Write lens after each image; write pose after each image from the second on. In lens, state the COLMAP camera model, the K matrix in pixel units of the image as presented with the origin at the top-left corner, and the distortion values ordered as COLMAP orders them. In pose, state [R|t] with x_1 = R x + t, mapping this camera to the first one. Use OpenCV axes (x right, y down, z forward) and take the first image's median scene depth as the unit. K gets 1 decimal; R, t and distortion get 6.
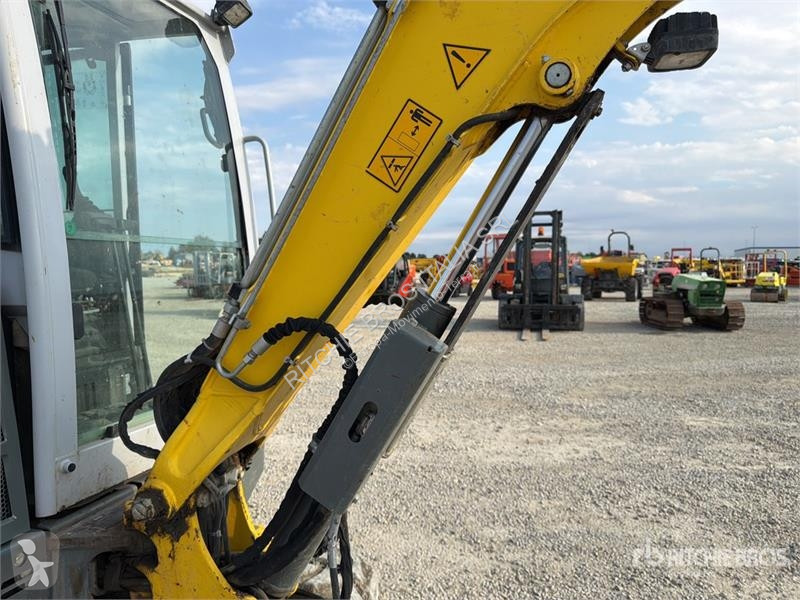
lens RADIAL K [[562.8, 0, 391.6], [0, 562.8, 303.2], [0, 0, 1]] dist [0.115066, -0.189480]
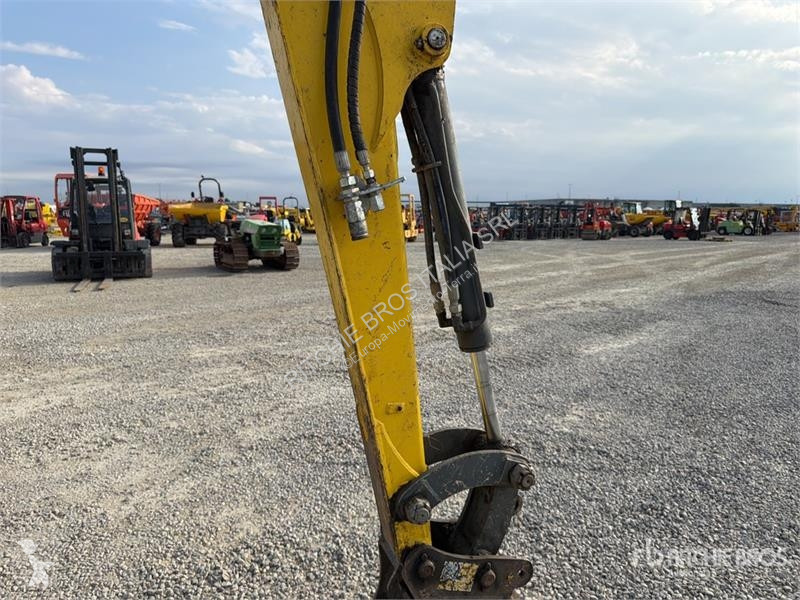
lens RADIAL K [[560.3, 0, 392.5], [0, 560.3, 305.0], [0, 0, 1]] dist [0.132219, -0.262104]
pose [[0.803999, -0.087757, 0.588120, 0.091858], [0.032682, 0.994076, 0.103654, 0.008185], [-0.593732, -0.064116, 0.802104, -0.028738]]
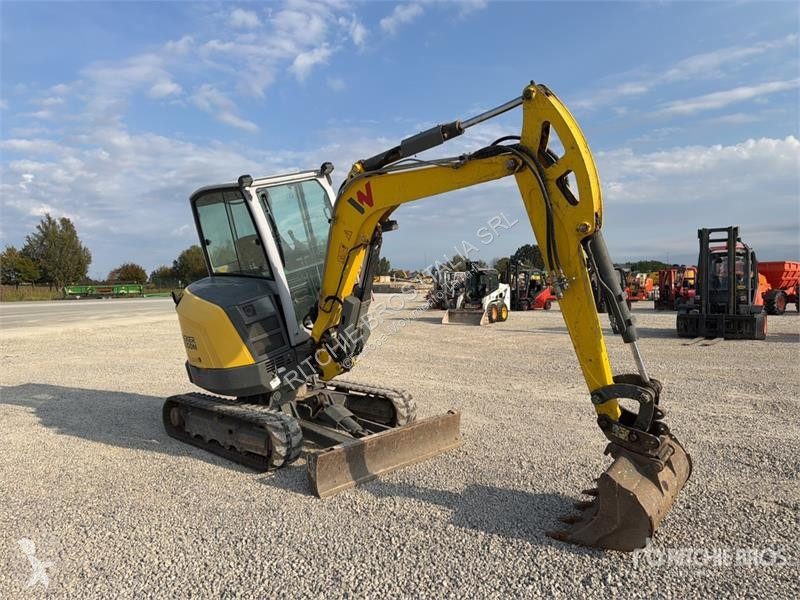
lens RADIAL K [[576.7, 0, 399.5], [0, 576.7, 326.4], [0, 0, 1]] dist [-0.004646, -0.099073]
pose [[0.898194, 0.020082, -0.439141, 0.199507], [-0.016470, 0.999792, 0.012034, 0.022311], [0.439292, -0.003576, 0.898337, -0.239190]]
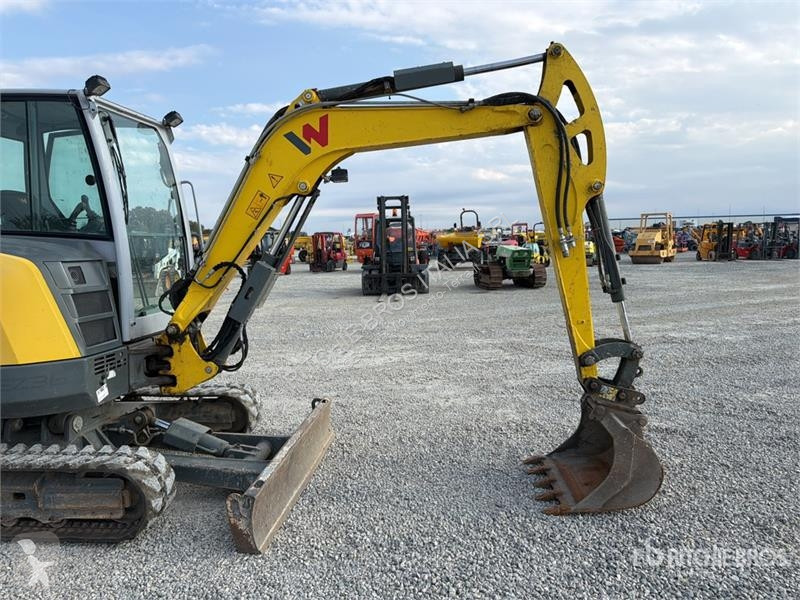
lens RADIAL K [[562.8, 0, 391.6], [0, 562.8, 303.2], [0, 0, 1]] dist [0.115066, -0.189480]
pose [[0.978514, -0.046081, 0.200964, 0.007825], [0.037954, 0.998305, 0.044110, 0.013462], [-0.202656, -0.035535, 0.978605, -0.196354]]
